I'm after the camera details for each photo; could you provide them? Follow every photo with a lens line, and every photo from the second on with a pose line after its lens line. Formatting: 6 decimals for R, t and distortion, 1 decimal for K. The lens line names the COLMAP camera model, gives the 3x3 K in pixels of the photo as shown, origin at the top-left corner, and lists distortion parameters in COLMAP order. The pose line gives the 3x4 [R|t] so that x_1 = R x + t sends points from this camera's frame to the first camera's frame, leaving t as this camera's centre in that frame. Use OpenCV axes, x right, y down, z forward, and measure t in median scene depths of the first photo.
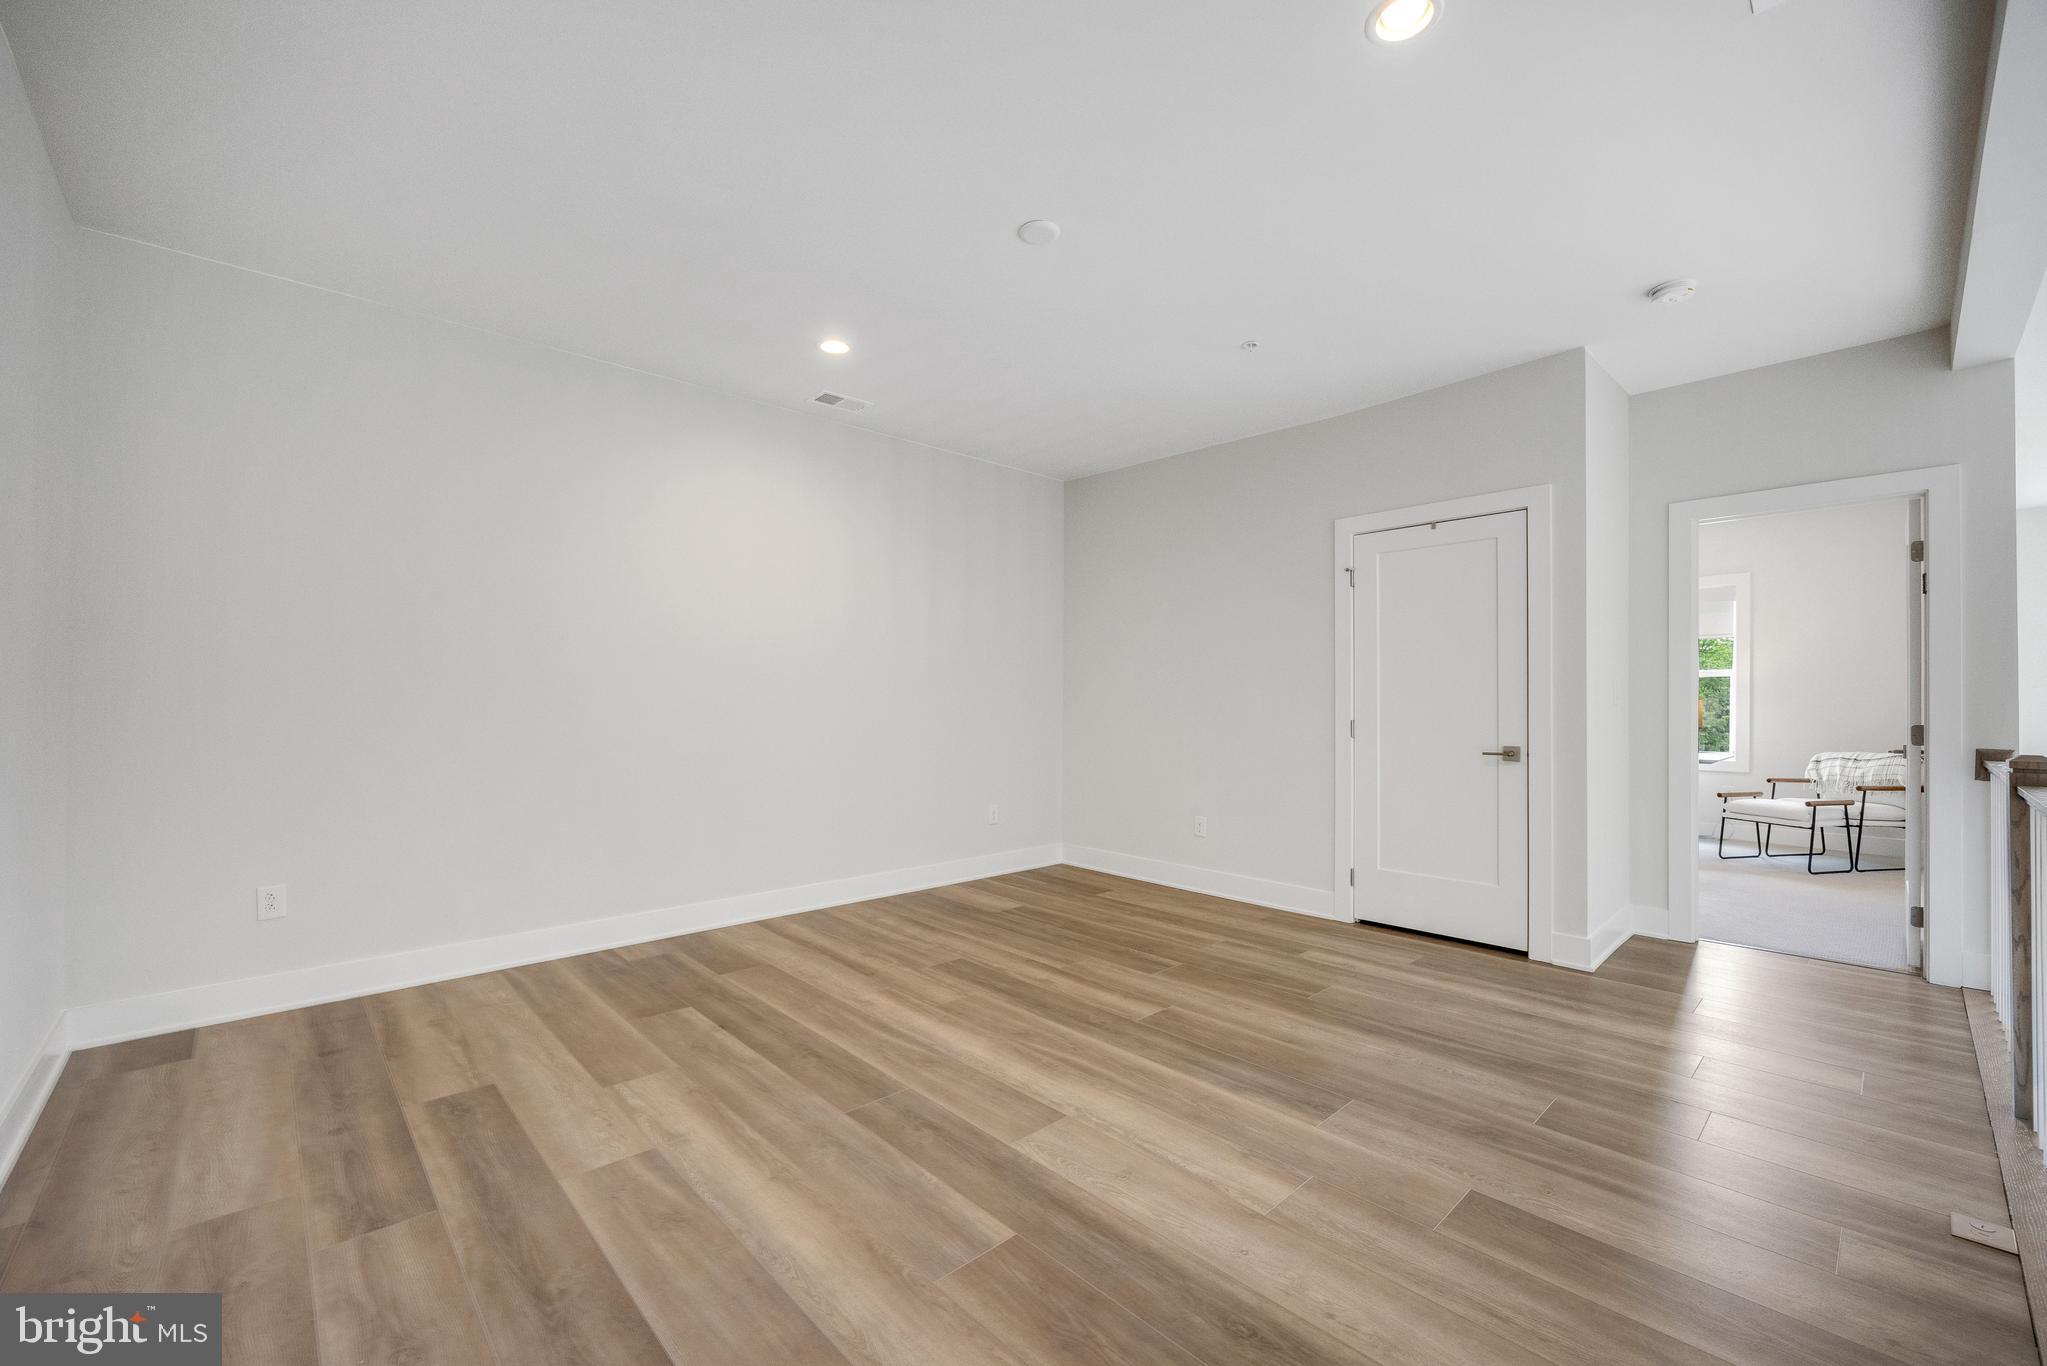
lens RADIAL K [[826.5, 0, 1020.3], [0, 826.5, 692.5], [0, 0, 1]] dist [-0.004884, 0.000227]
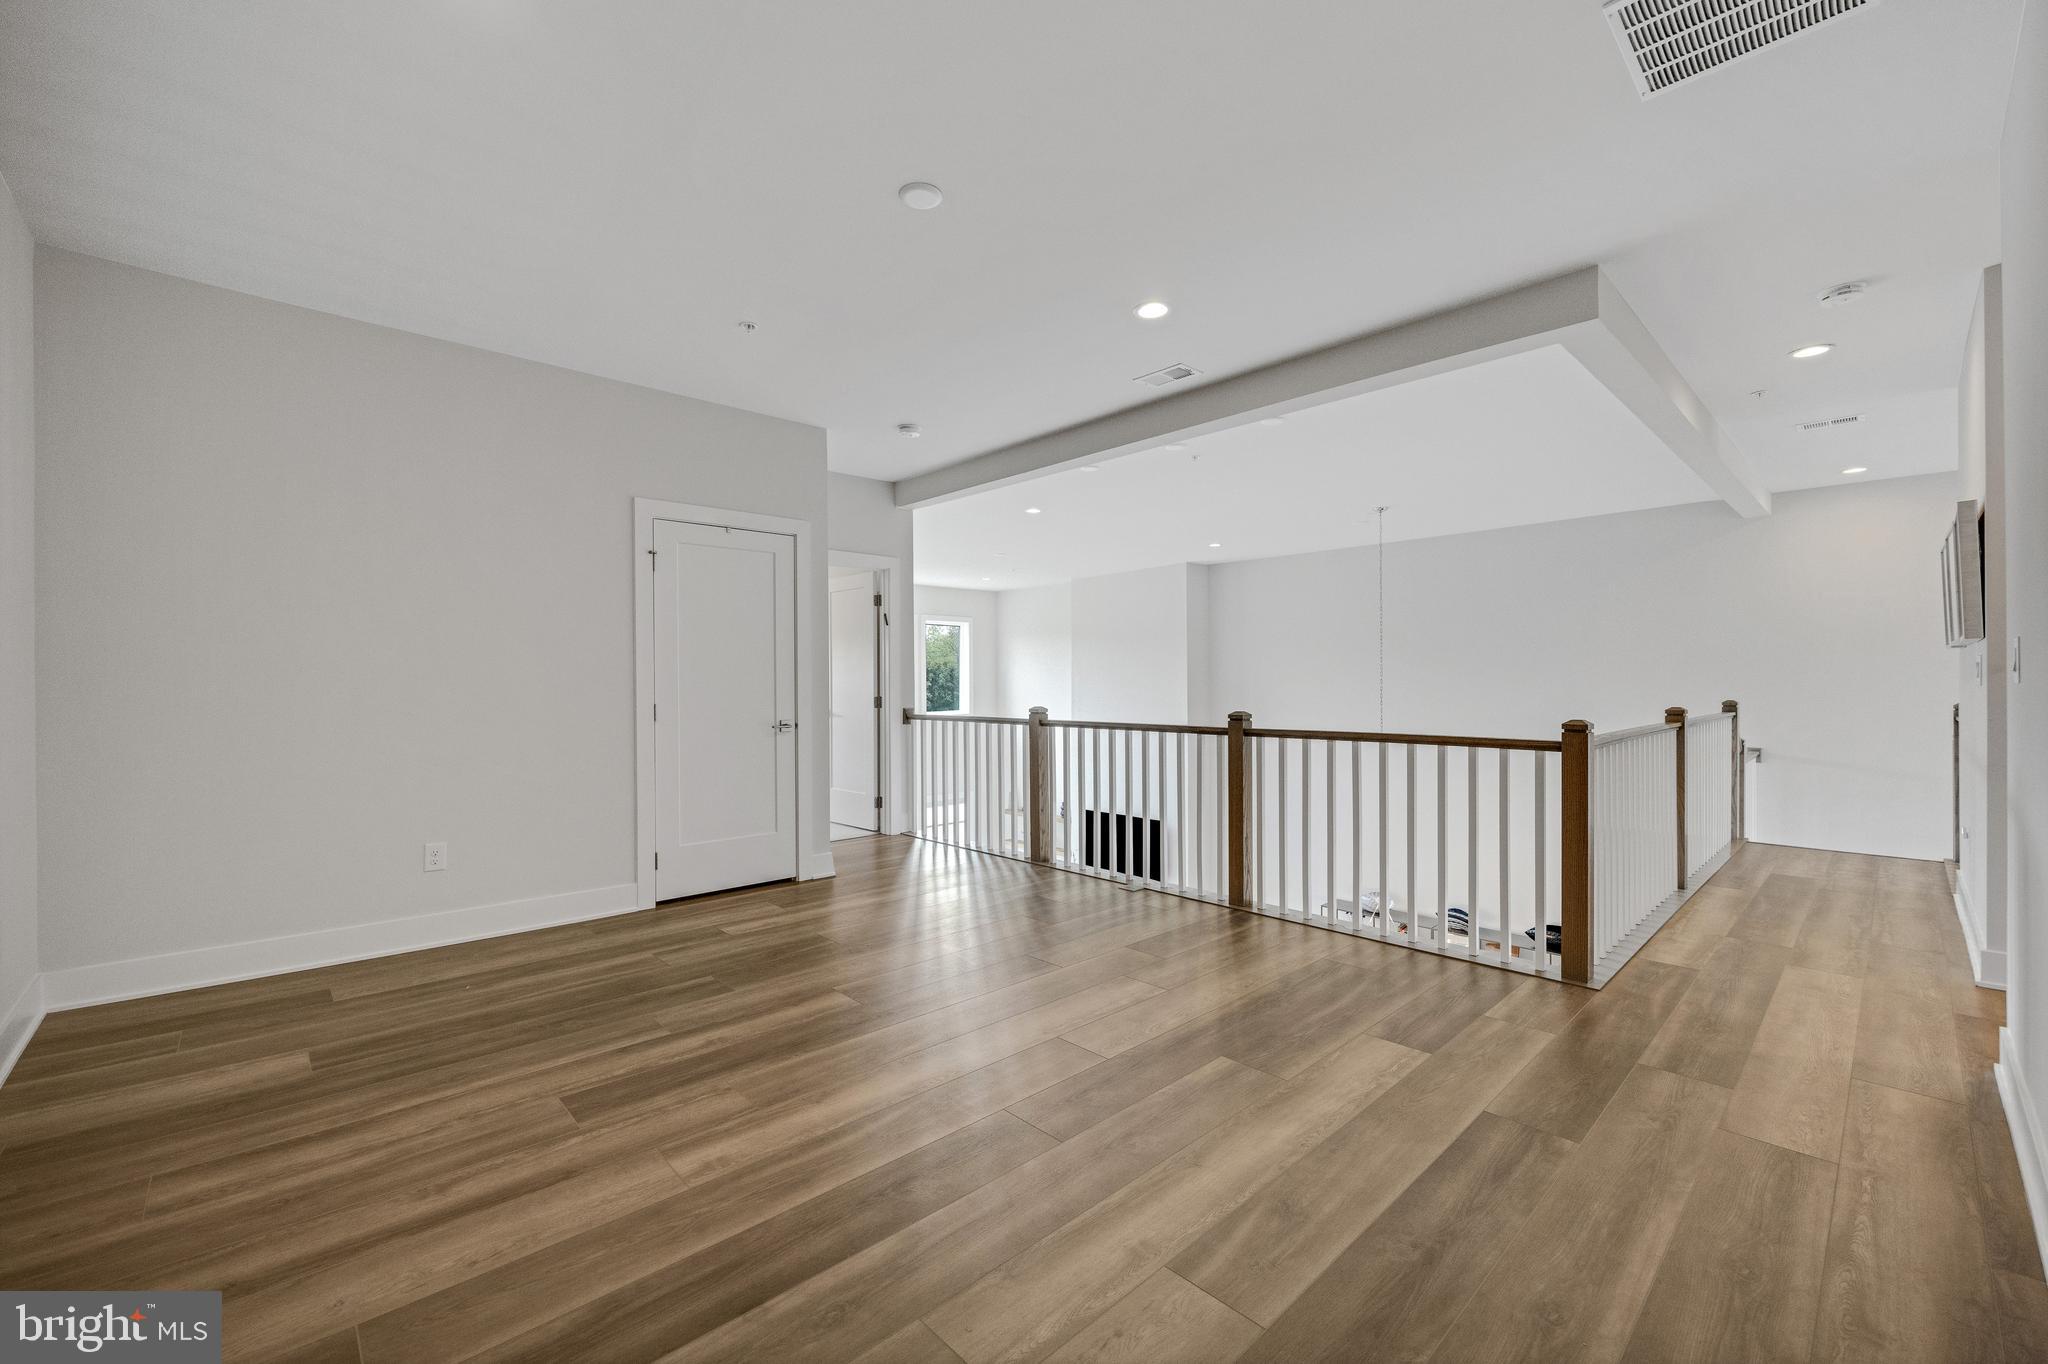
lens RADIAL K [[826.9, 0, 1018.9], [0, 826.9, 684.5], [0, 0, 1]] dist [-0.004884, 0.000227]
pose [[0.002868, -0.003822, 0.999989, -0.707562], [-0.008629, 0.999955, 0.003847, 0.002364], [-0.999959, -0.008640, 0.002835, 0.663034]]
